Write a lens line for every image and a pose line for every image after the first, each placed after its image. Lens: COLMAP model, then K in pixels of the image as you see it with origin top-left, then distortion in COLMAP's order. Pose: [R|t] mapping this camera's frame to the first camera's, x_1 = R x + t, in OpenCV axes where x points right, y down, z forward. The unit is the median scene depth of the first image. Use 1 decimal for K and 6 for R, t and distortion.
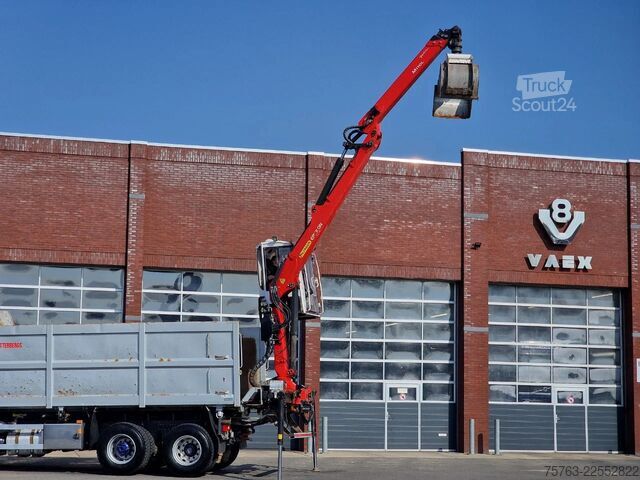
lens RADIAL K [[1184.3, 0, 306.3], [0, 1184.3, 249.1], [0, 0, 1]] dist [0.049186, 0.000000]
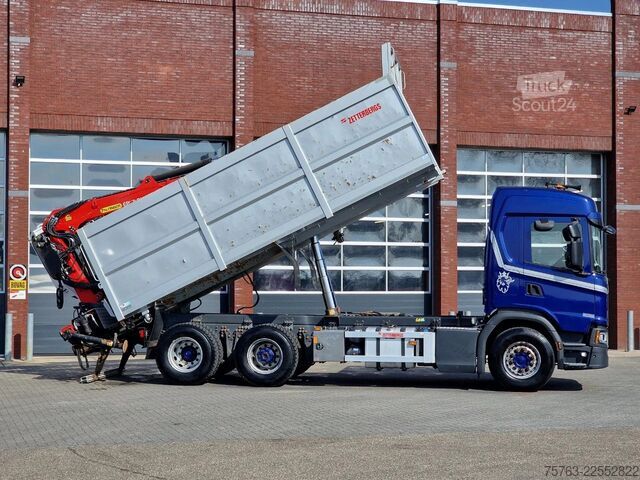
lens RADIAL K [[1241.3, 0, 321.3], [0, 1241.3, 237.1], [0, 0, 1]] dist [0.091580, 0.000000]
pose [[0.998661, -0.012879, 0.050098, -0.130314], [0.008574, 0.996325, 0.085227, 0.010086], [-0.051011, -0.084683, 0.995101, 0.109035]]
